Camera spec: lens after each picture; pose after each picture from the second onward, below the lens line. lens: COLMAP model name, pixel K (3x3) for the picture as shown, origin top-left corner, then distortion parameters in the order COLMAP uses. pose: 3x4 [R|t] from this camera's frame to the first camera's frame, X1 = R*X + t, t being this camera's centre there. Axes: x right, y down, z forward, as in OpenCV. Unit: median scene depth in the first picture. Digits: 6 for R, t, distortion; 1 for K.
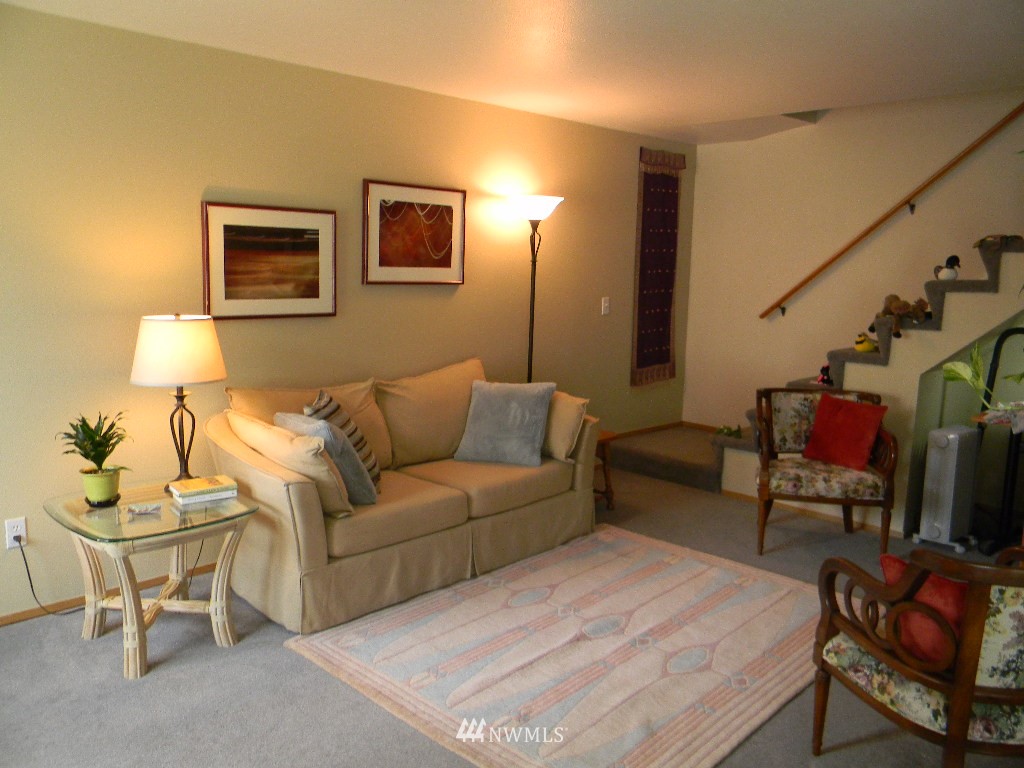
lens RADIAL K [[840.3, 0, 500.1], [0, 840.3, 381.8], [0, 0, 1]] dist [-0.008911, 0.002694]
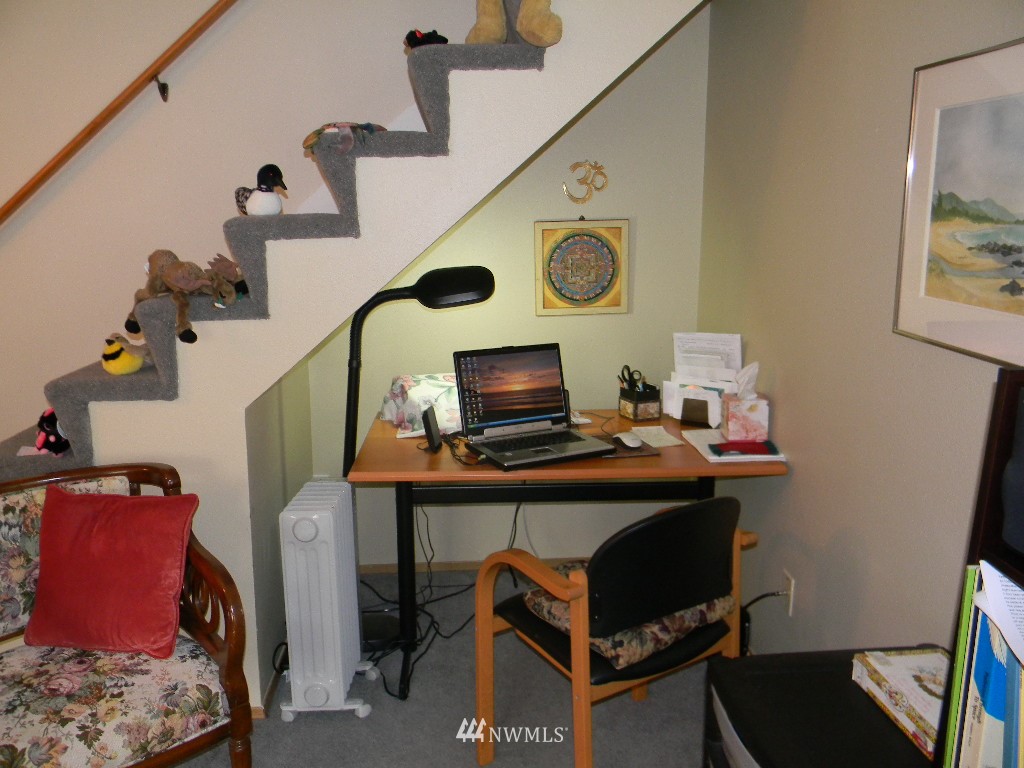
lens RADIAL K [[840.3, 0, 500.1], [0, 840.3, 381.8], [0, 0, 1]] dist [-0.008911, 0.002694]
pose [[0.671403, -0.176978, 0.719651, 0.244405], [0.127322, 0.984175, 0.123244, -0.065861], [-0.730074, 0.008881, 0.683311, 0.542747]]
